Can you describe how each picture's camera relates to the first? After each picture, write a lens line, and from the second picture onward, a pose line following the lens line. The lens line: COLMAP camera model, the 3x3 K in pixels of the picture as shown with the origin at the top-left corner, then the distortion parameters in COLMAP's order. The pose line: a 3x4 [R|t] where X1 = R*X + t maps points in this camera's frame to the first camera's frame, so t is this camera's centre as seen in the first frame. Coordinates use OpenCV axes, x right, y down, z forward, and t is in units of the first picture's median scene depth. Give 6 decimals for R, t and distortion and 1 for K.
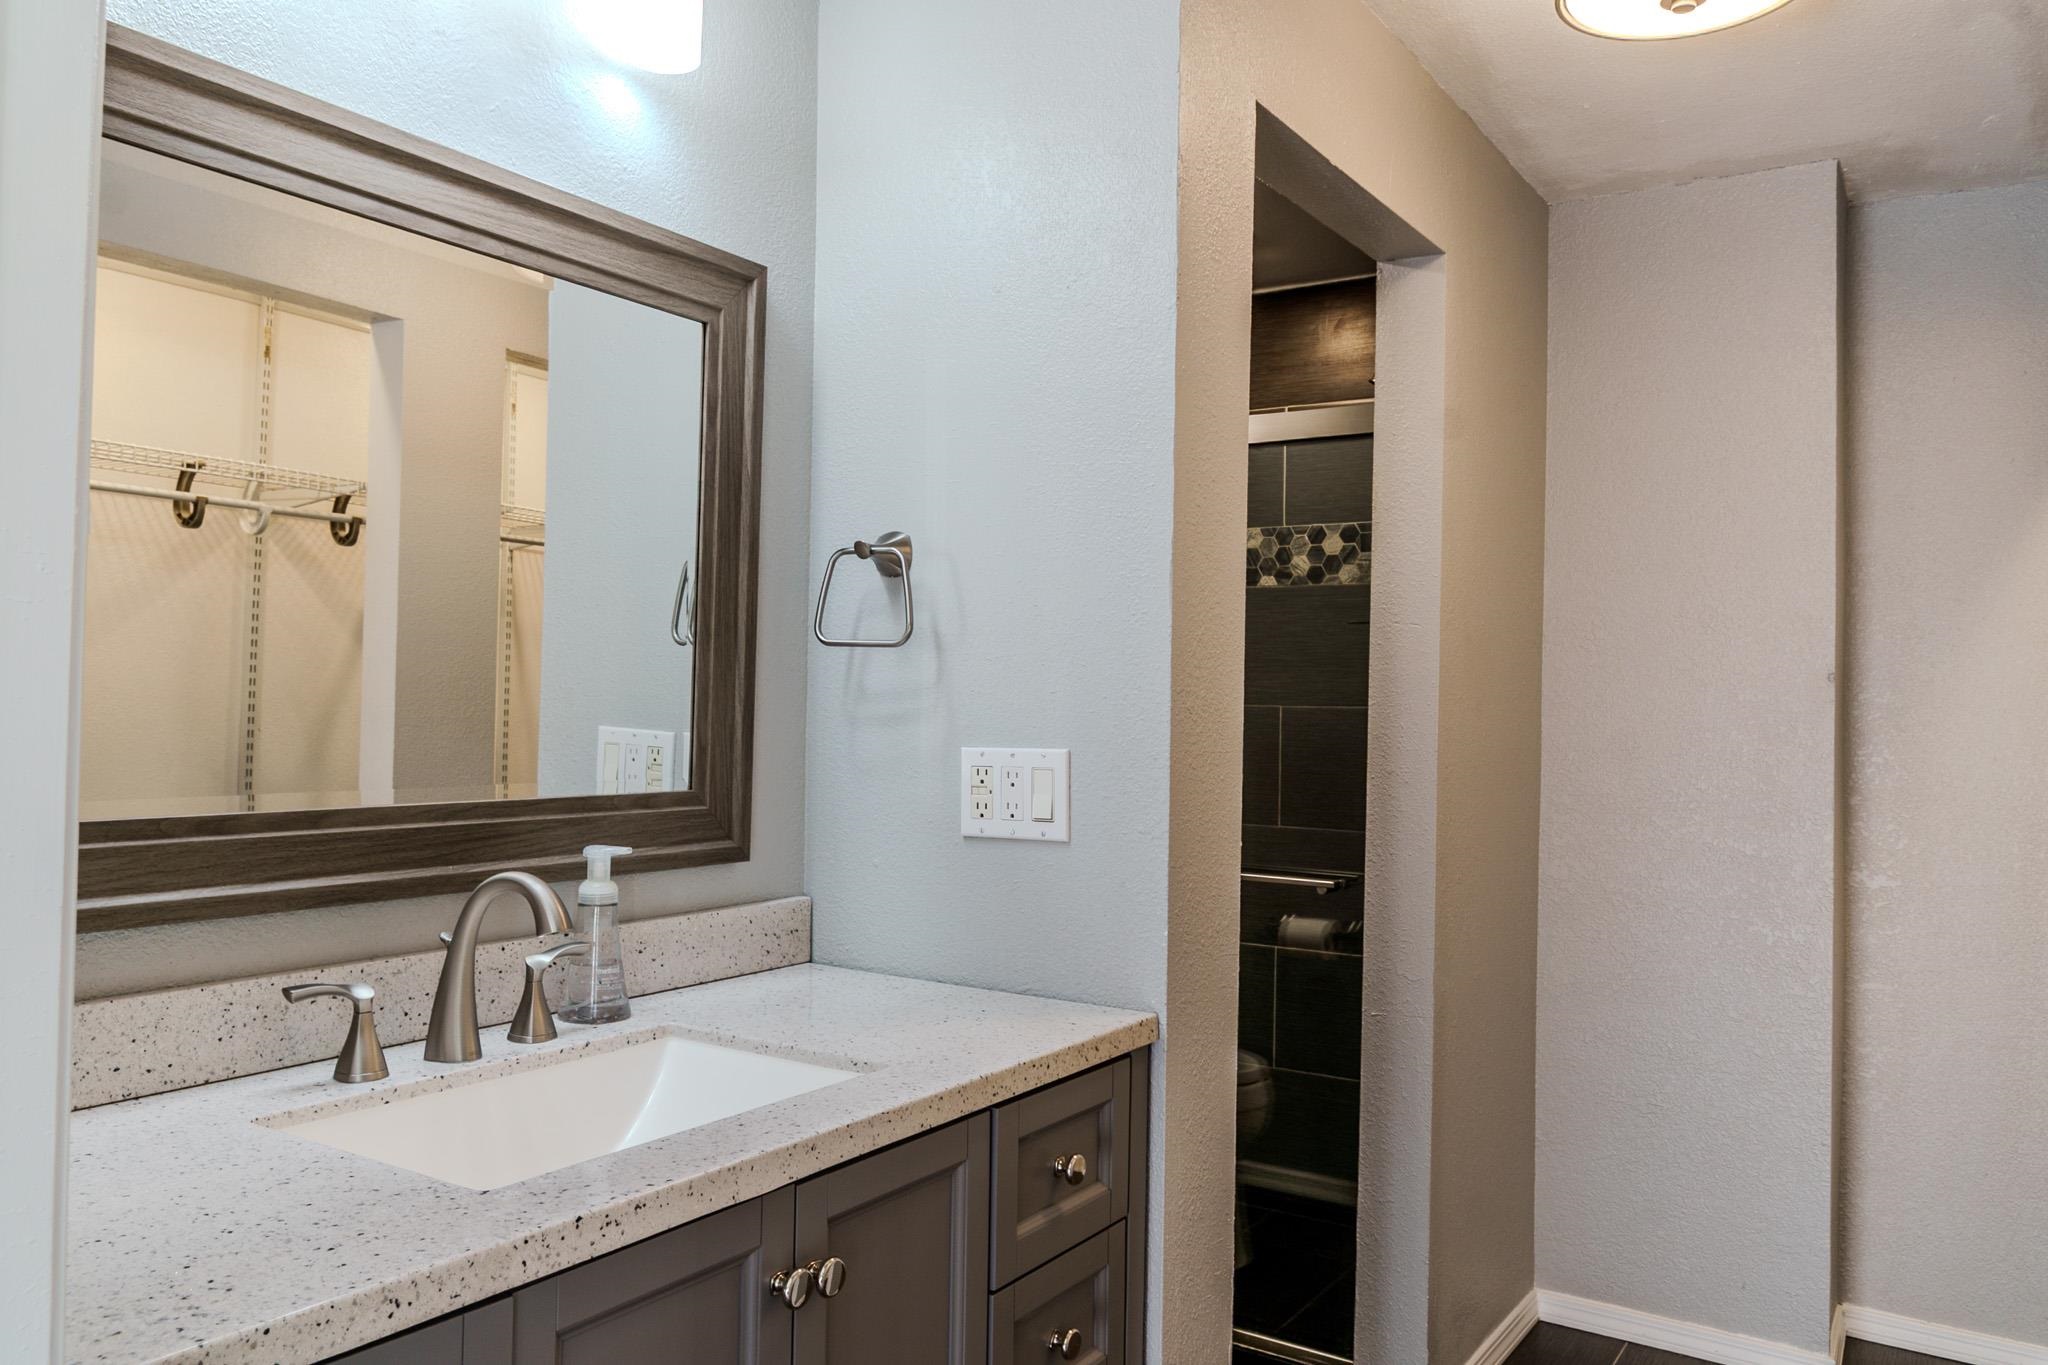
lens RADIAL K [[1496.9, 0, 1030.0], [0, 1496.9, 684.2], [0, 0, 1]] dist [-0.007308, 0.009175]
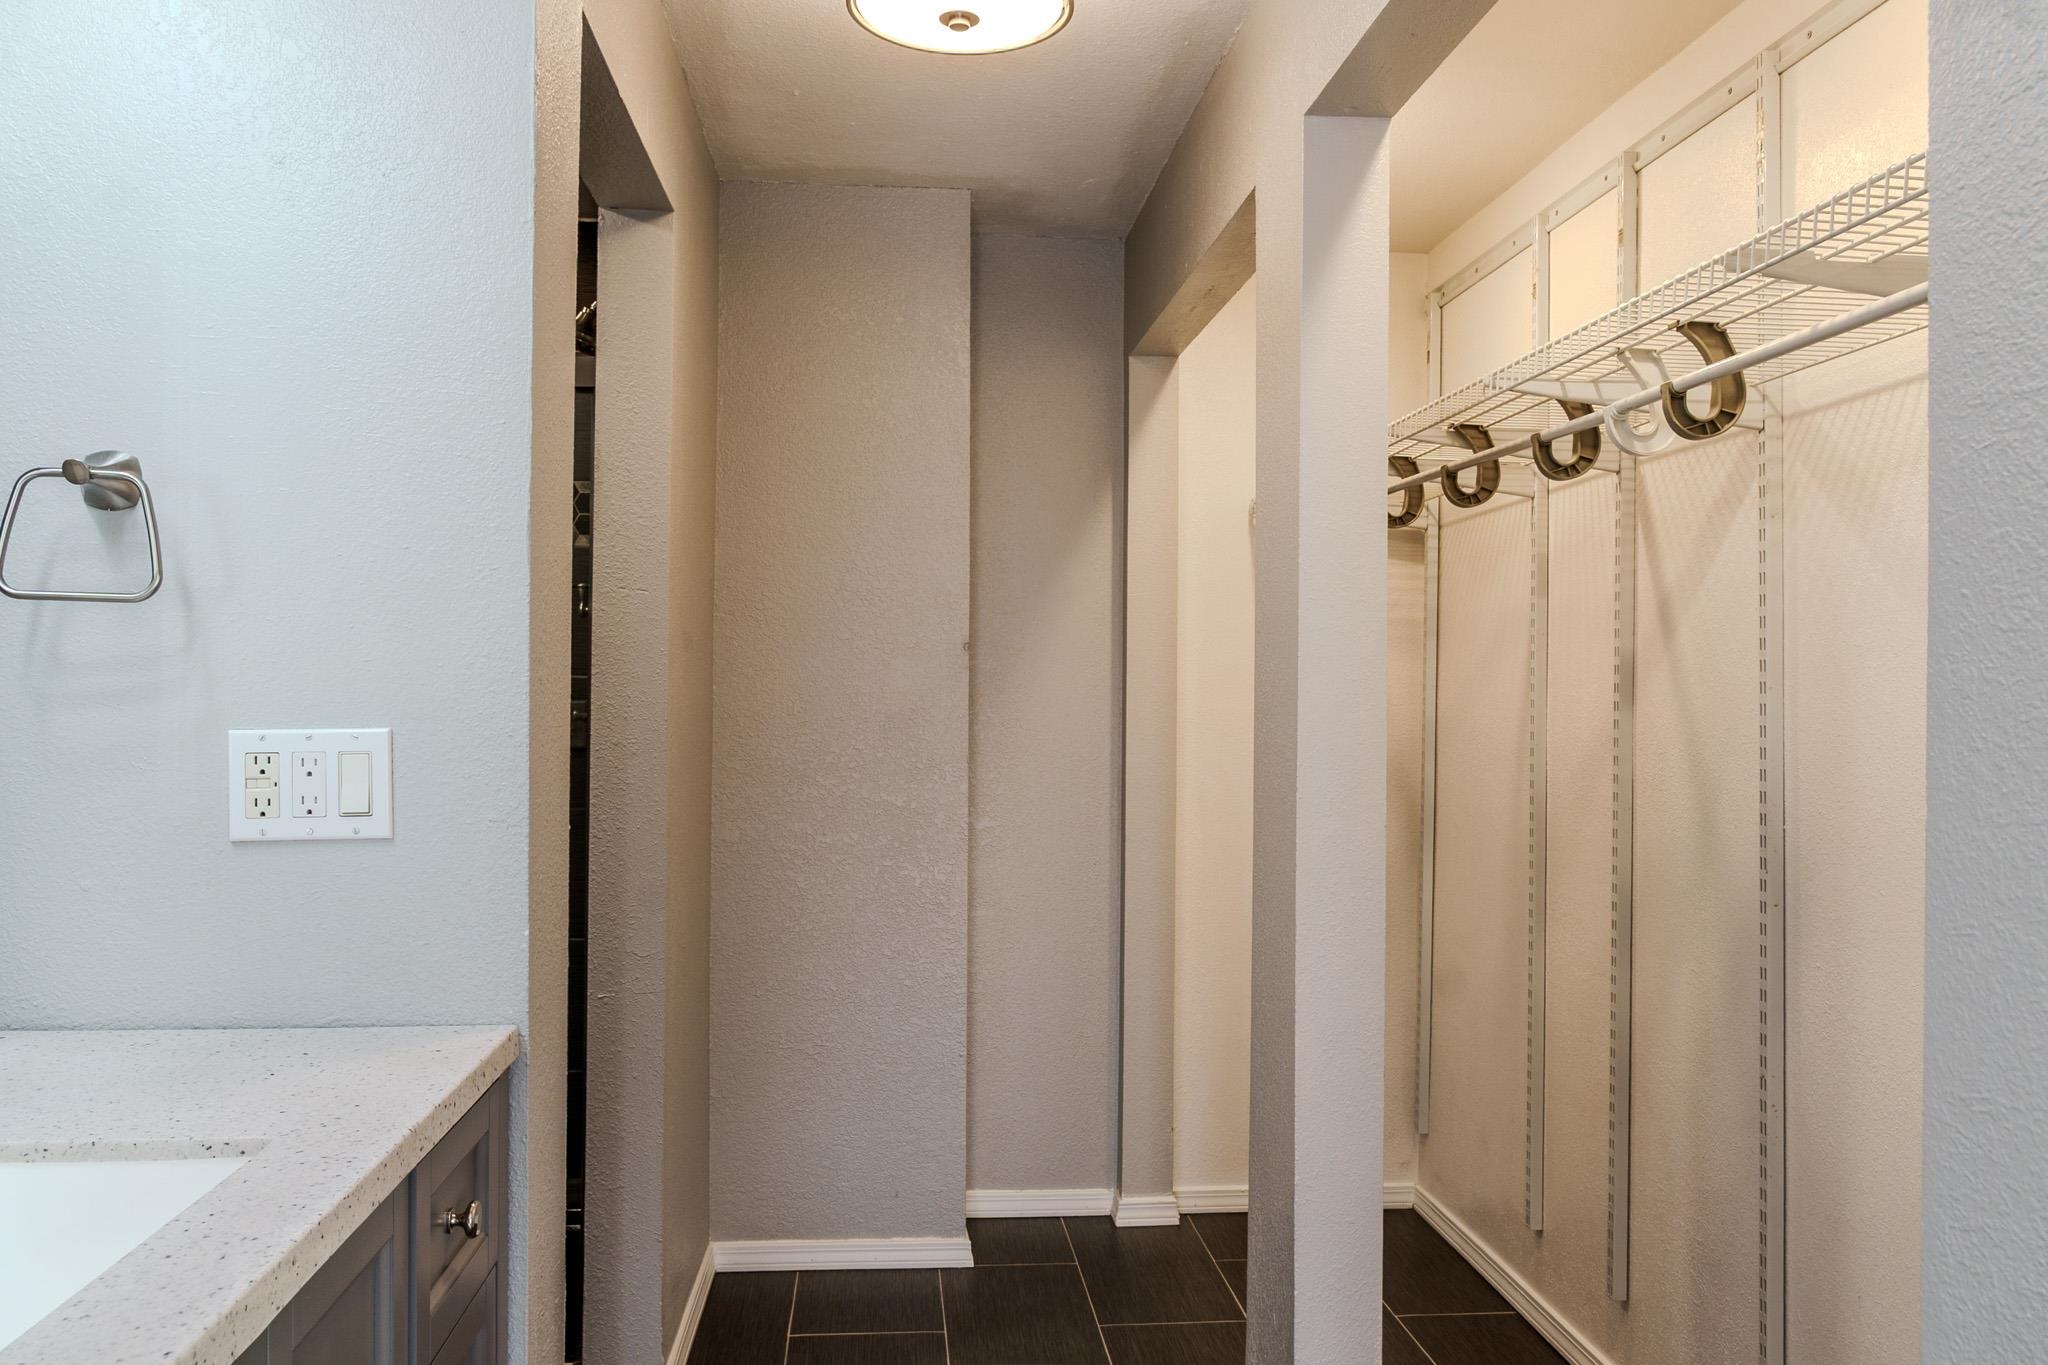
lens RADIAL K [[1496.9, 0, 1020.1], [0, 1496.9, 681.6], [0, 0, 1]] dist [-0.007308, 0.009175]
pose [[0.786461, -0.010969, 0.617543, -0.194991], [-0.000840, 0.999822, 0.018828, 0.001023], [-0.617640, -0.015326, 0.786312, 0.111037]]
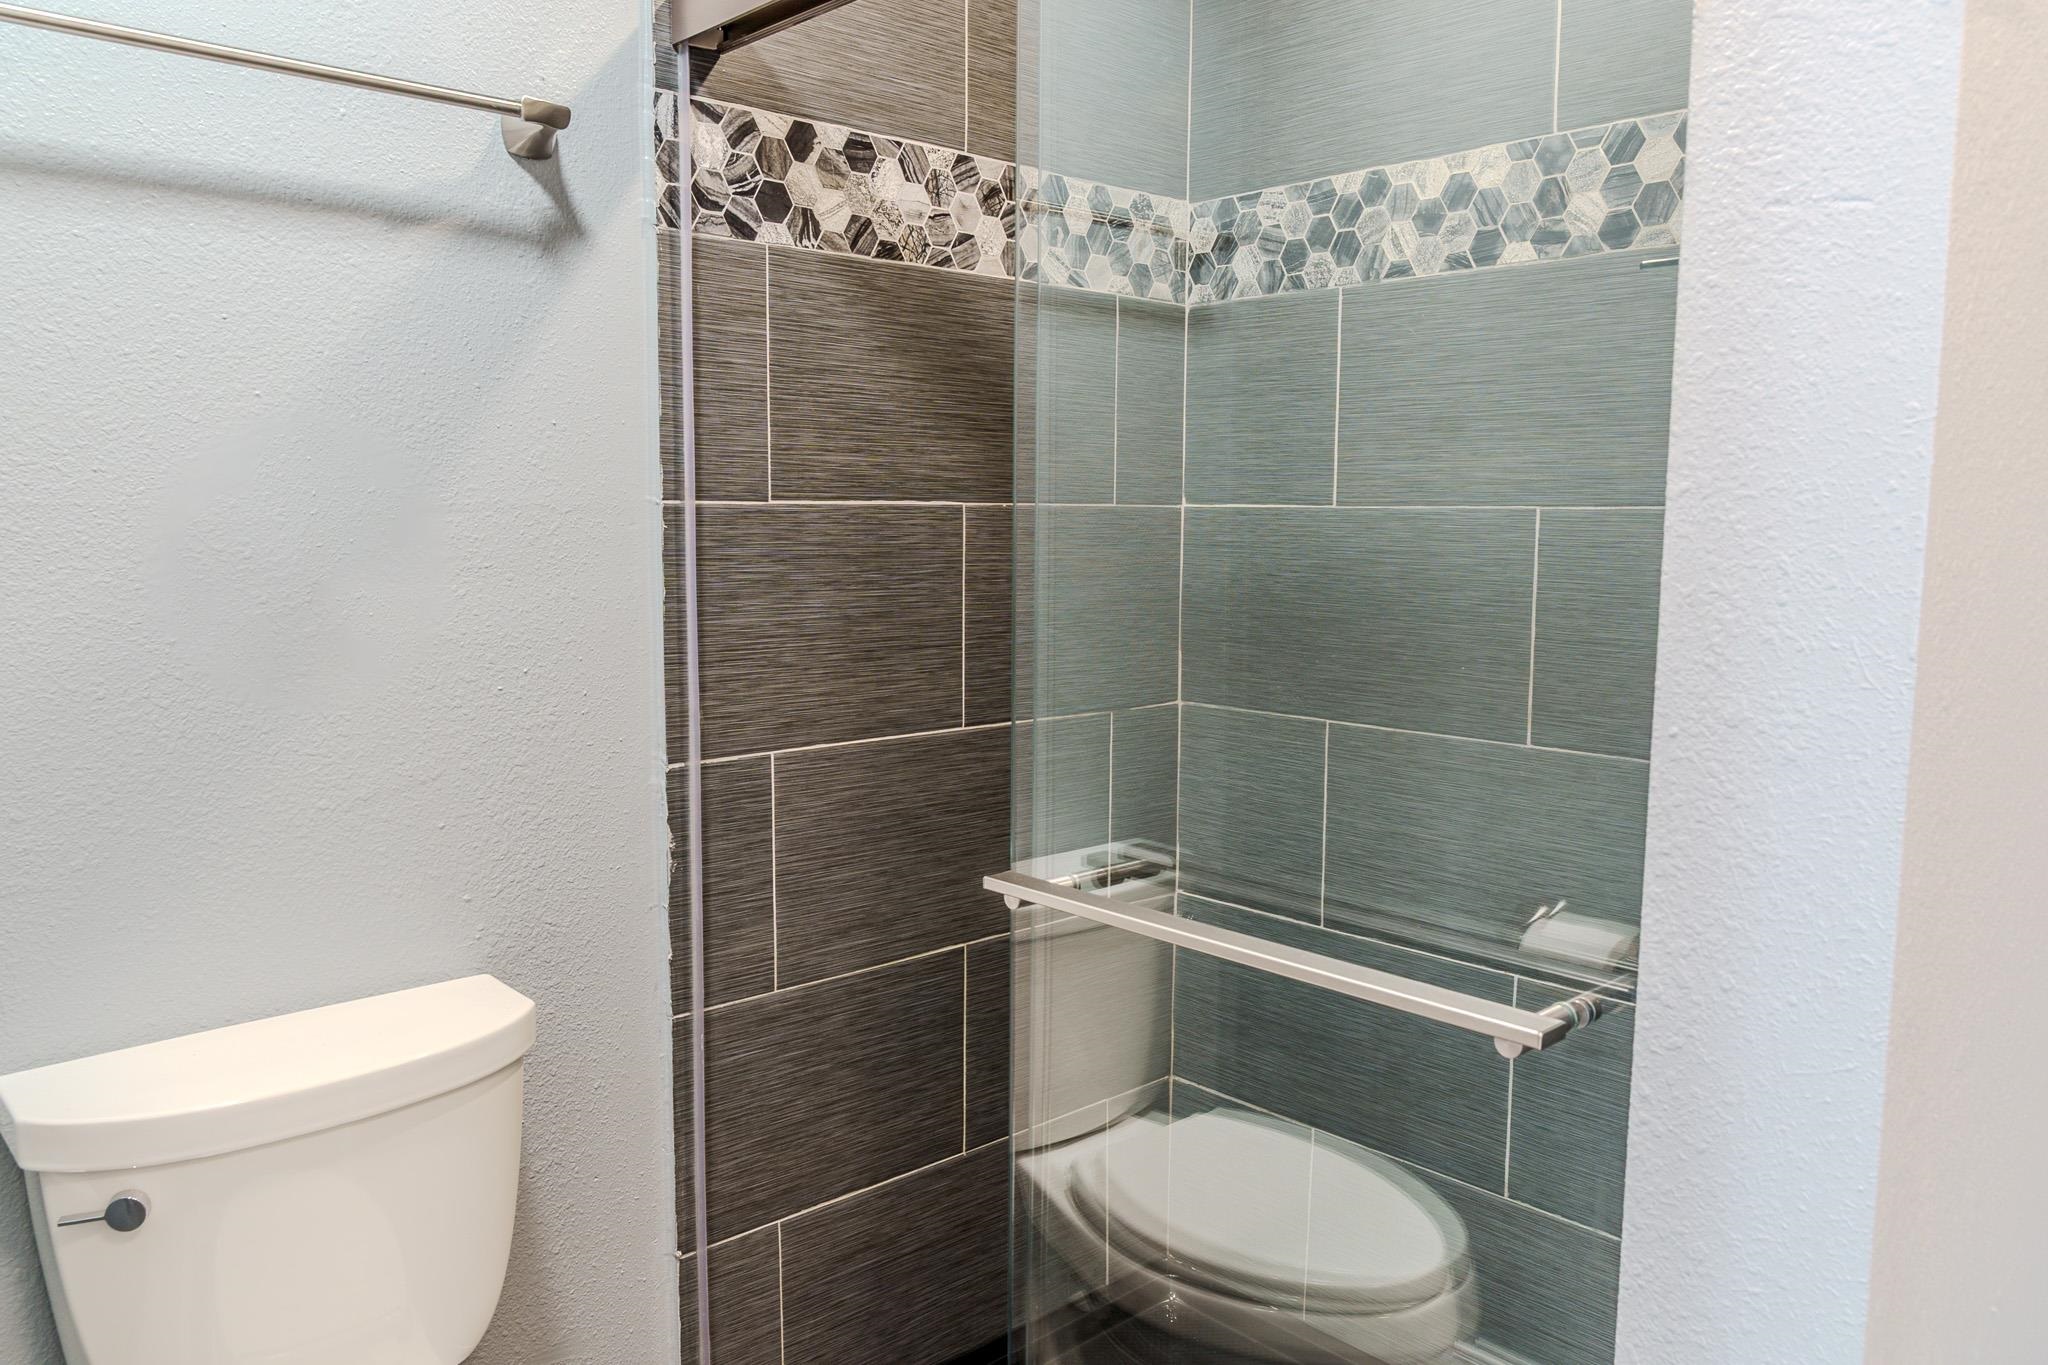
lens RADIAL K [[1496.9, 0, 1019.3], [0, 1496.9, 679.9], [0, 0, 1]] dist [-0.007308, 0.009175]
pose [[0.969875, 0.012577, -0.243279, 0.233698], [0.017167, 0.992655, 0.119758, 0.016669], [0.242998, -0.120327, 0.962535, 0.906267]]
